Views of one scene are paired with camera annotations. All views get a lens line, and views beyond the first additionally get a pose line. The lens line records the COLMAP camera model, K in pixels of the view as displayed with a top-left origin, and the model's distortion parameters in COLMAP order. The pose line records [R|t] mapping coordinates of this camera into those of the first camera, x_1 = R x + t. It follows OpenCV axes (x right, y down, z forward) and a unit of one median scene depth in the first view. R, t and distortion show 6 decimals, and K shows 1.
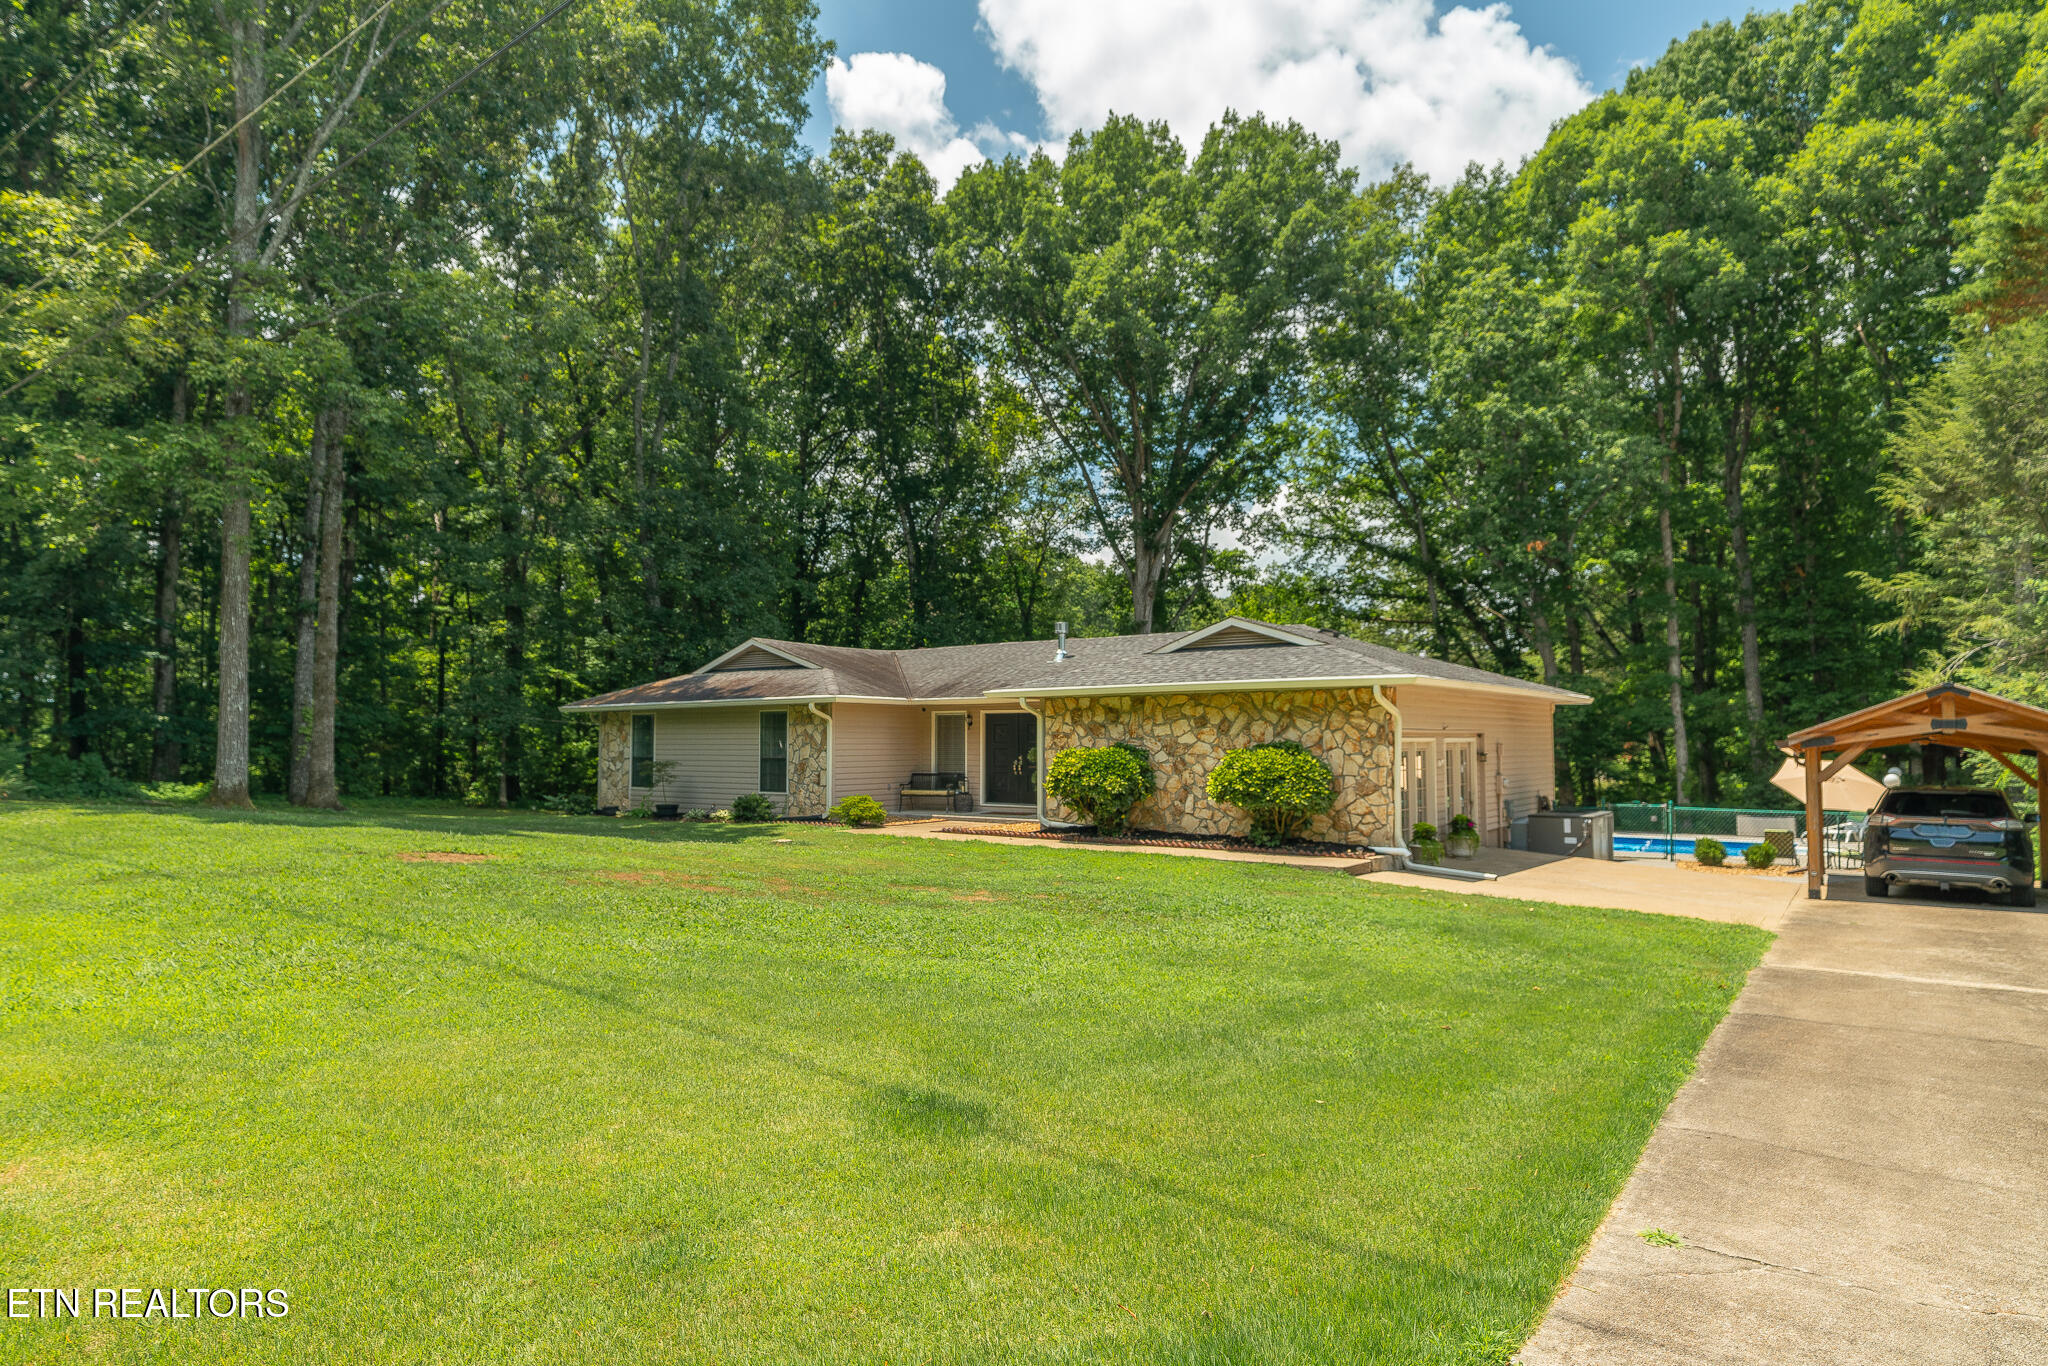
lens RADIAL K [[1200.6, 0, 1028.1], [0, 1200.6, 689.0], [0, 0, 1]] dist [0.001779, -0.000011]
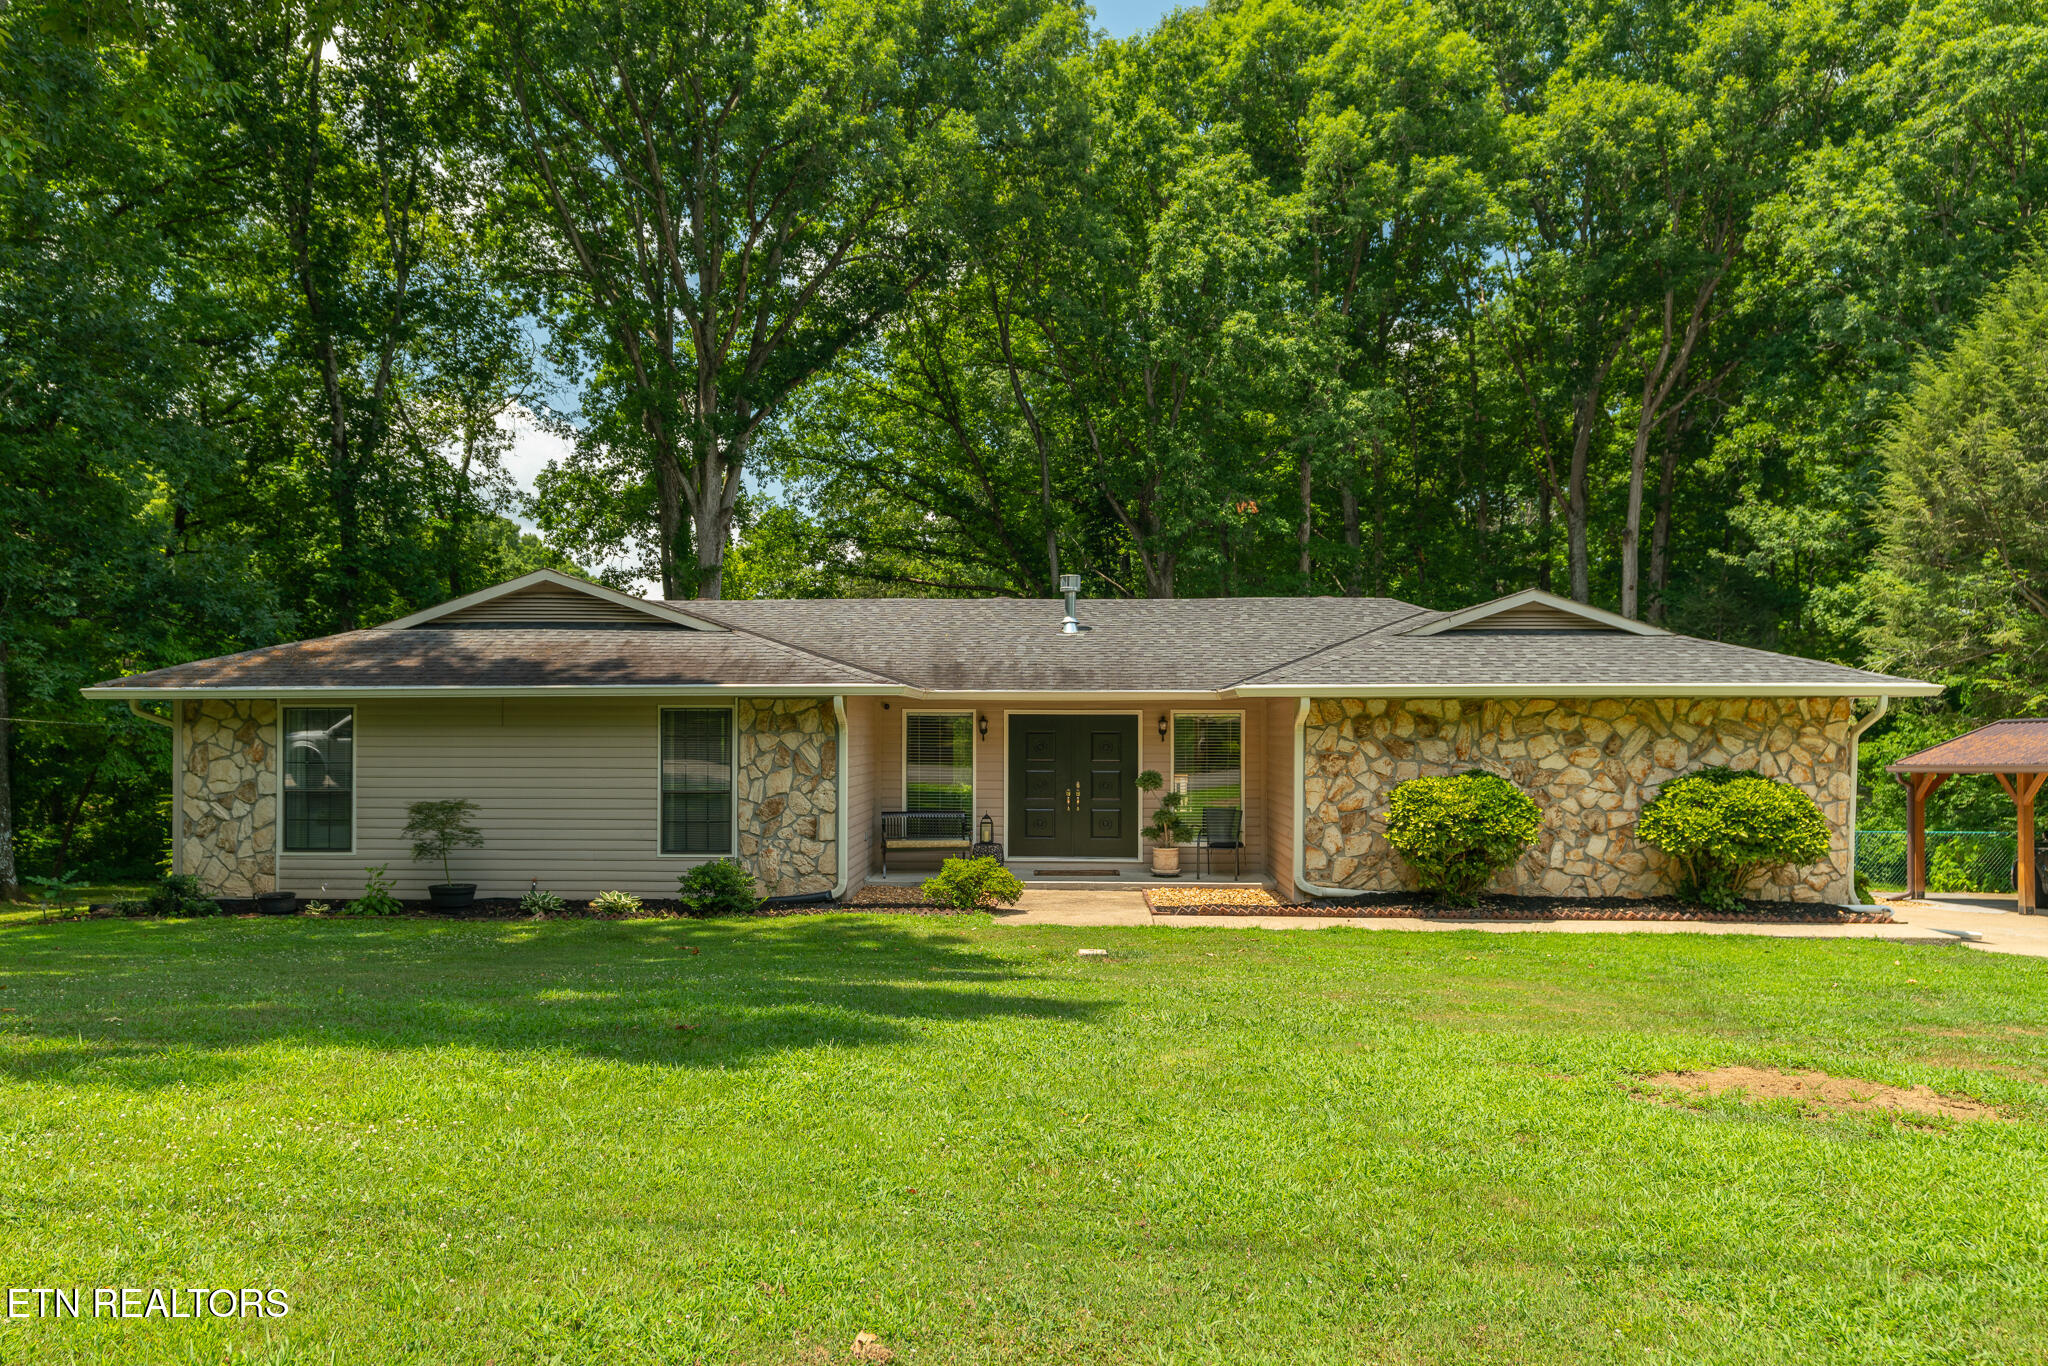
lens RADIAL K [[1546.9, 0, 1033.8], [0, 1546.9, 720.3], [0, 0, 1]] dist [0.019698, -0.006274]
pose [[0.826769, 0.005157, 0.562518, -0.603187], [-0.028063, 0.999091, 0.032087, -0.003558], [-0.561841, -0.042315, 0.826162, 0.404823]]
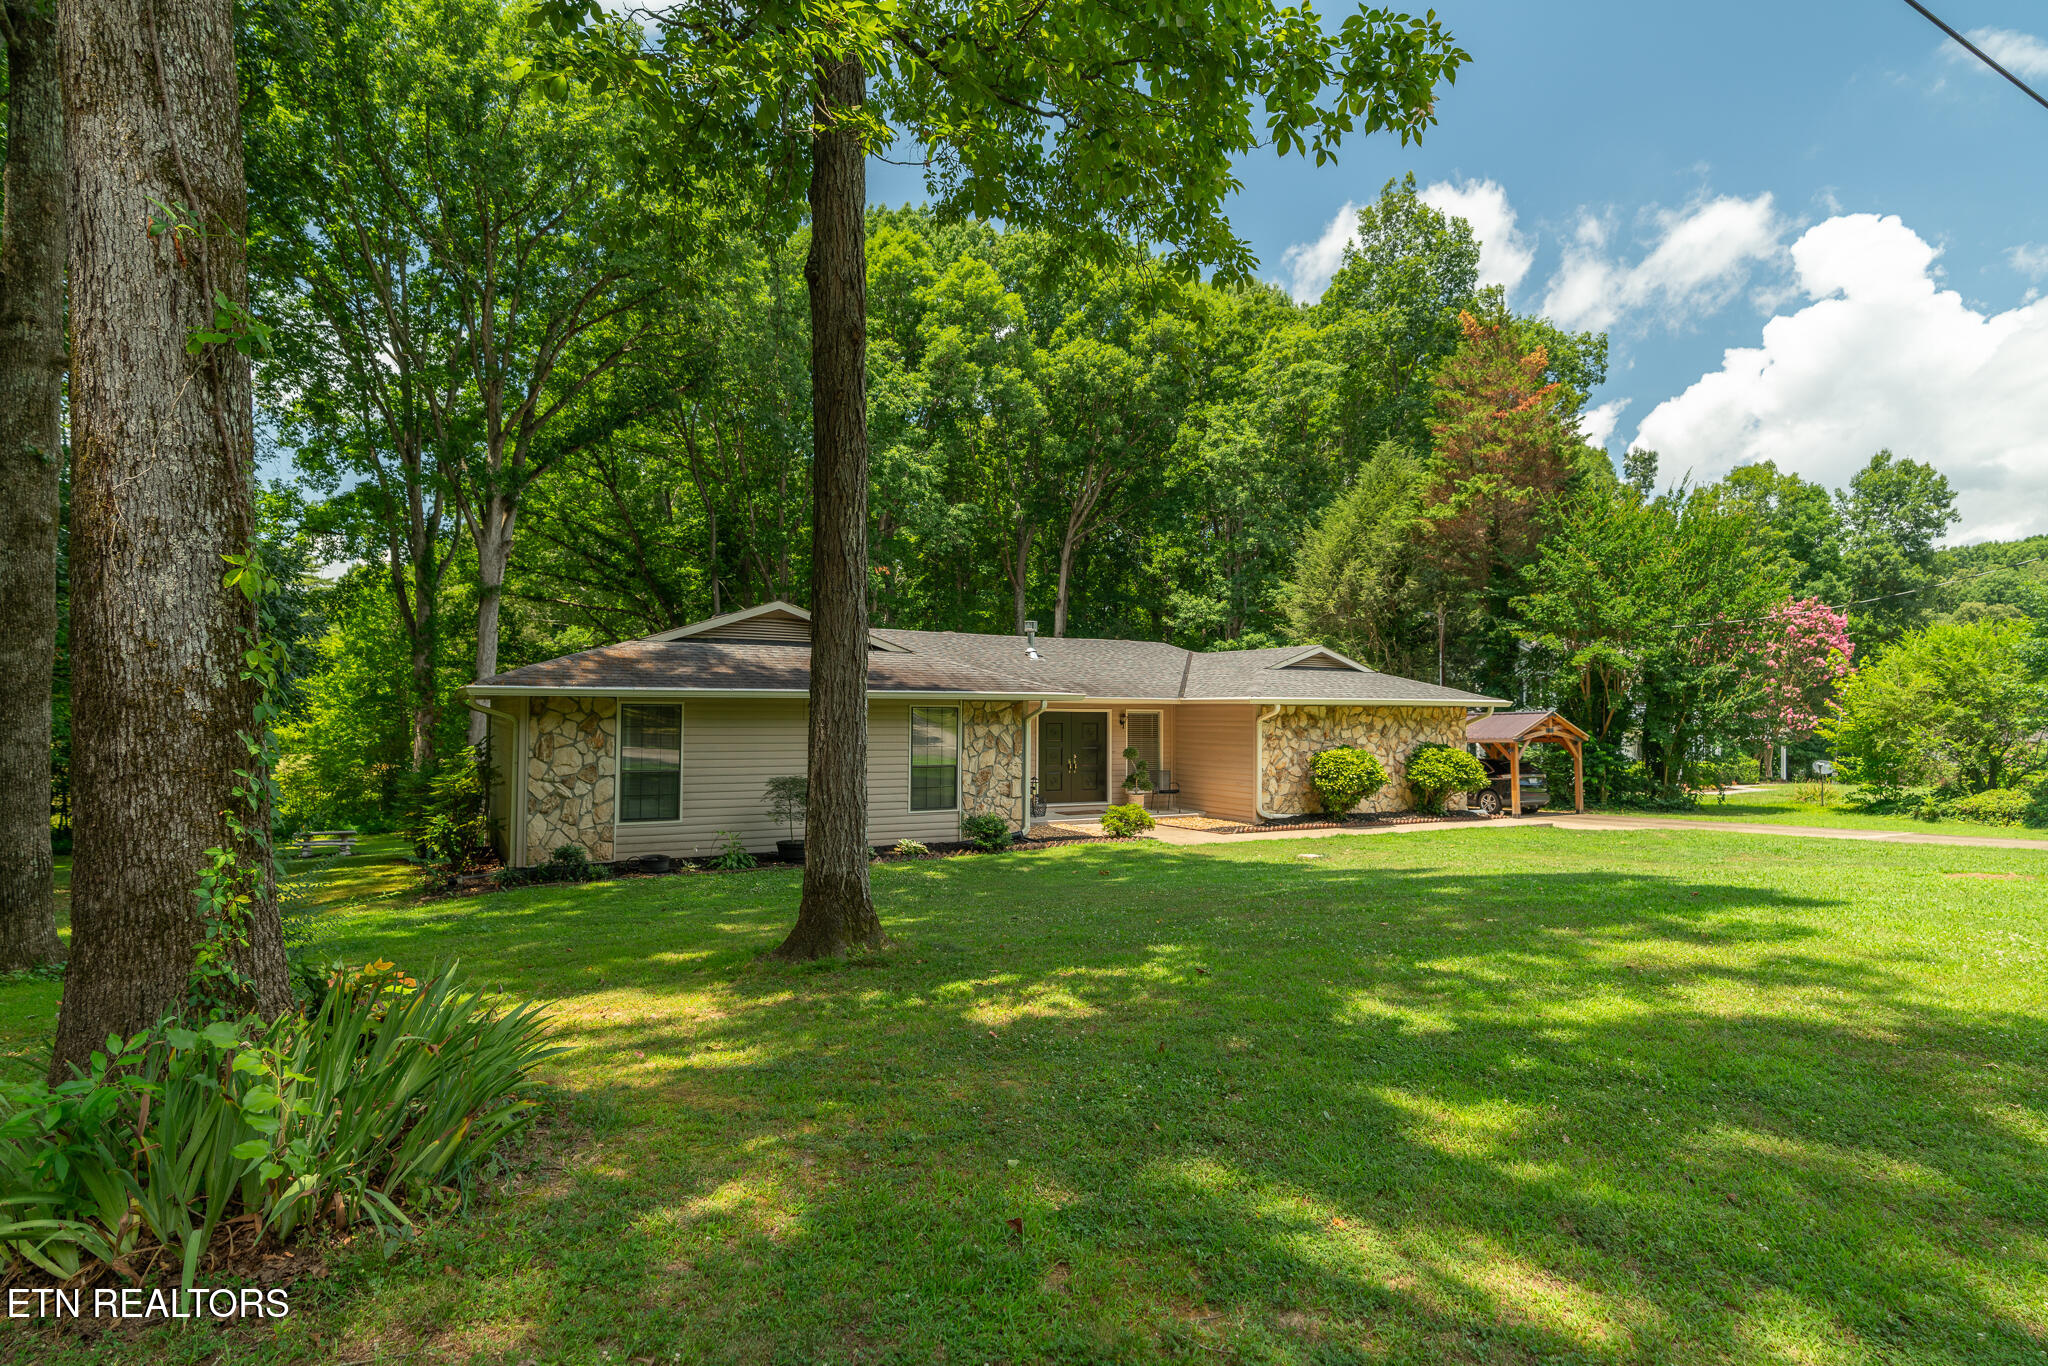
lens RADIAL K [[1030.5, 0, 1023.5], [0, 1030.5, 689.4], [0, 0, 1]] dist [0.002276, 0.000147]
pose [[0.423005, 0.025848, 0.905758, -0.994863], [-0.048912, 0.998787, -0.005660, 0.009995], [-0.904806, -0.041908, 0.423756, 0.825129]]
